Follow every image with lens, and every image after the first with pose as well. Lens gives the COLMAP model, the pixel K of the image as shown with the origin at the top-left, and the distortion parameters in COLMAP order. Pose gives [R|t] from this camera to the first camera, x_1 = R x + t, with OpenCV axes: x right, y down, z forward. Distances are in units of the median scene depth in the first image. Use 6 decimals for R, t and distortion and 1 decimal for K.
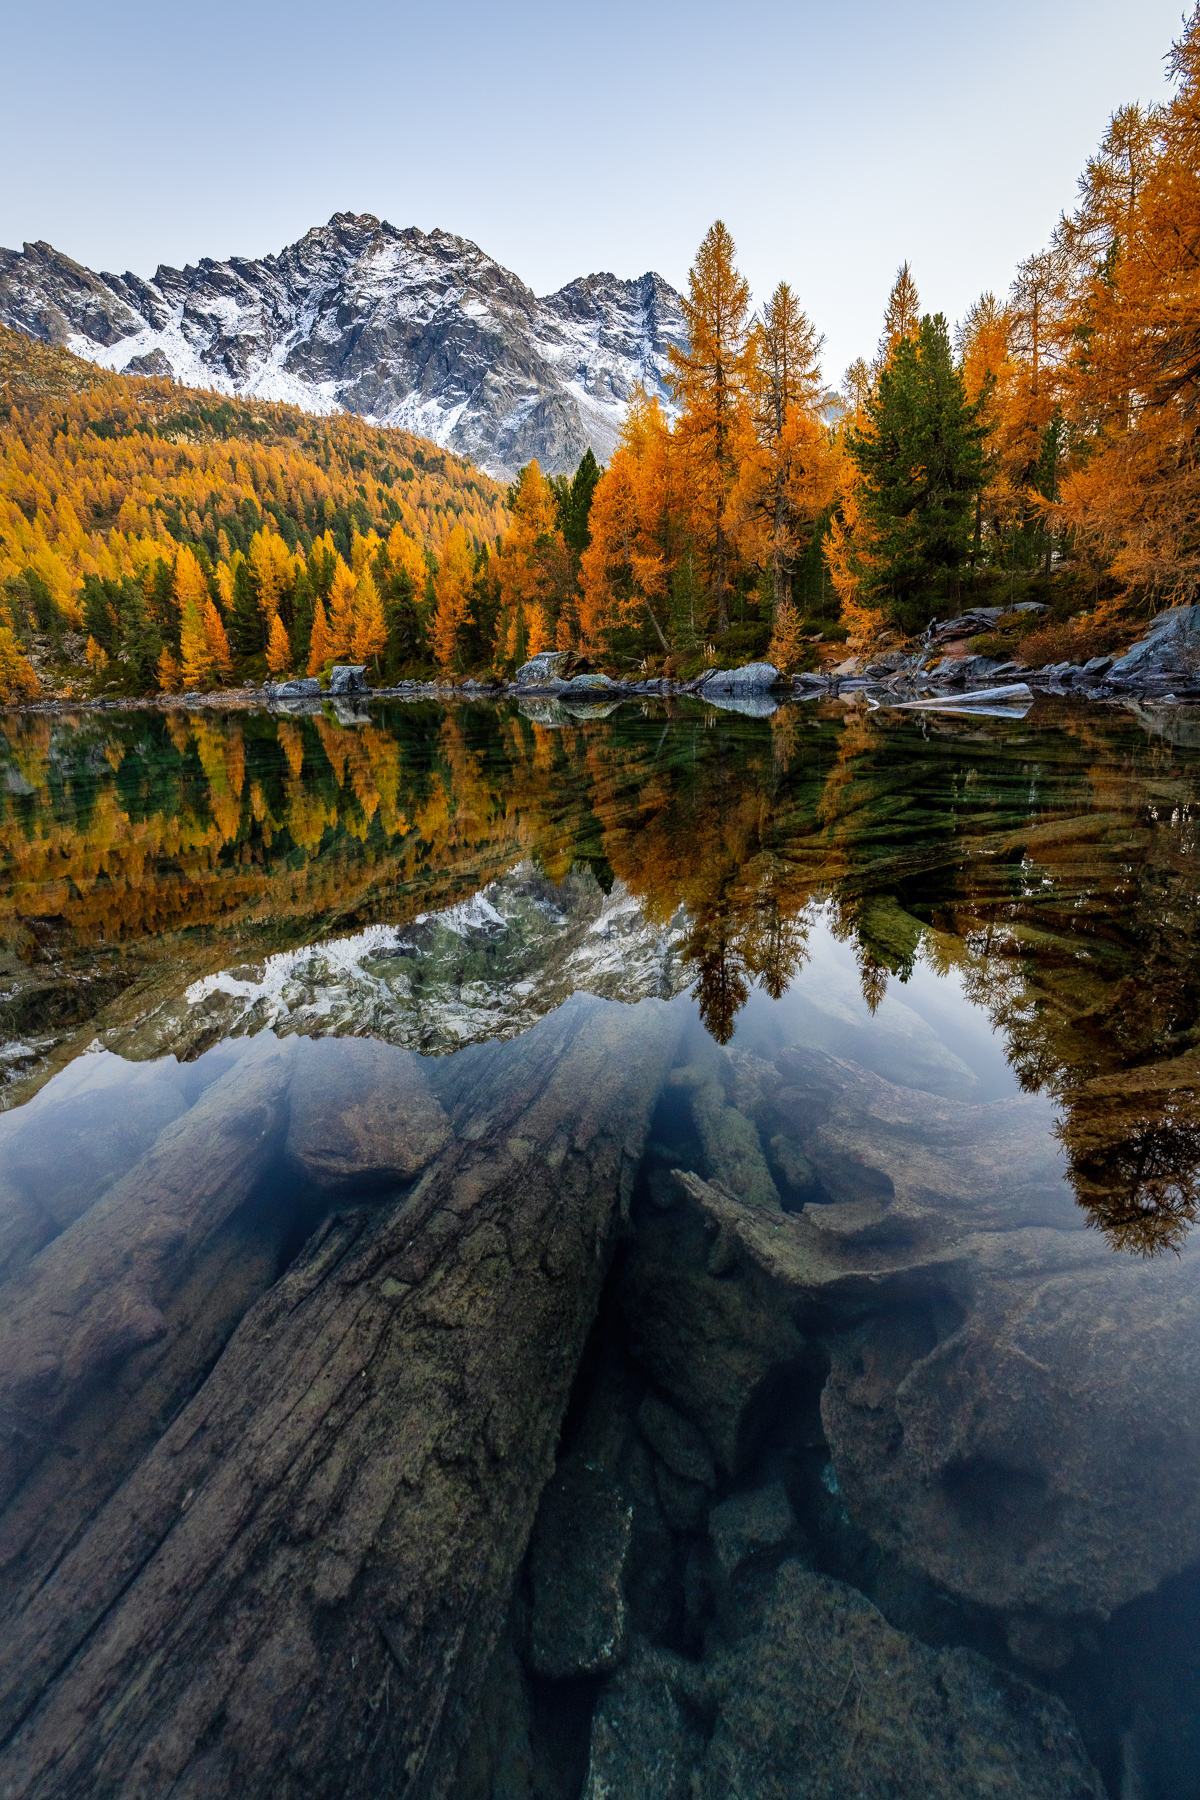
lens RADIAL K [[875.9, 0, 600.6], [0, 875.9, 895.0], [0, 0, 1]] dist [-0.001644, 0.001917]
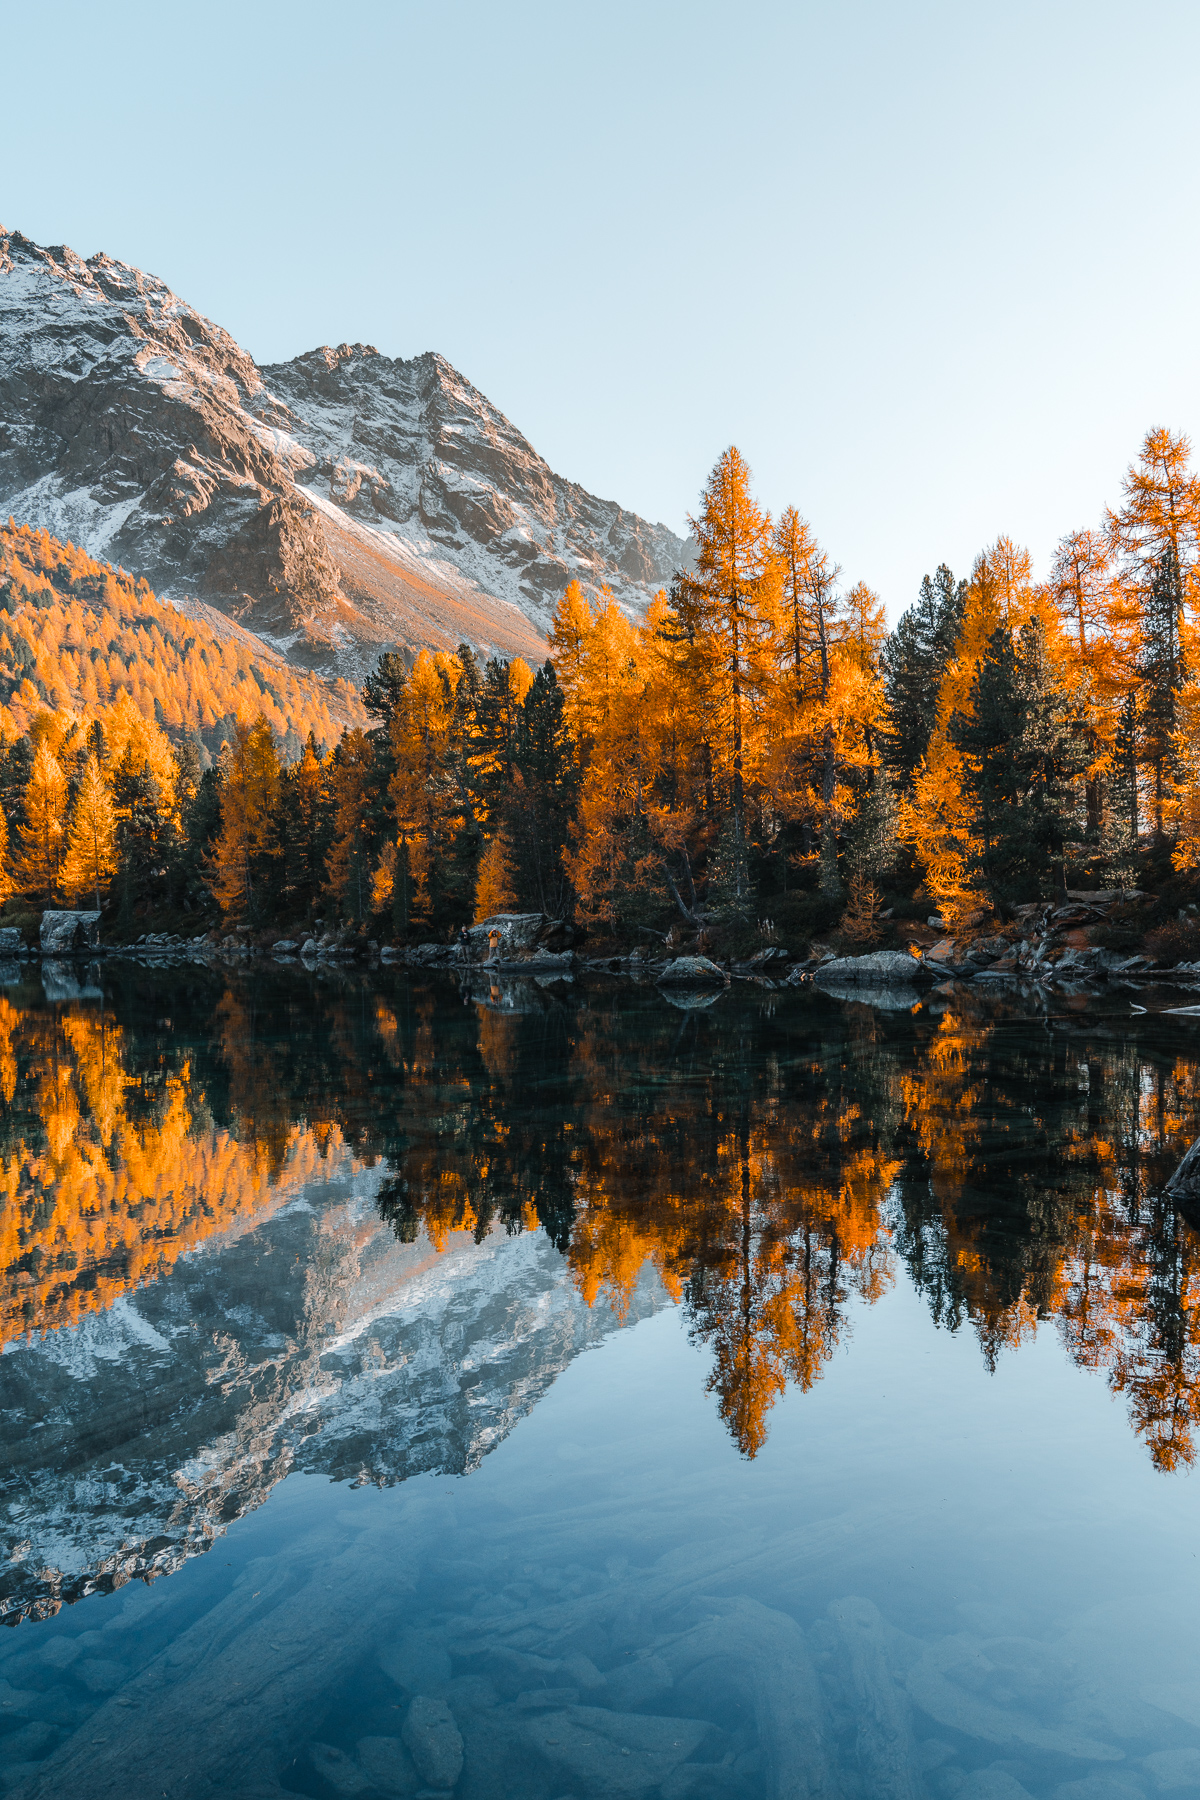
lens RADIAL K [[1653.3, 0, 600.1], [0, 1653.3, 902.0], [0, 0, 1]] dist [-0.005398, 0.000000]
pose [[0.964169, 0.026729, 0.263940, -0.143621], [0.039063, 0.969763, -0.240904, 0.022153], [-0.262398, 0.242582, 0.933971, -0.136401]]
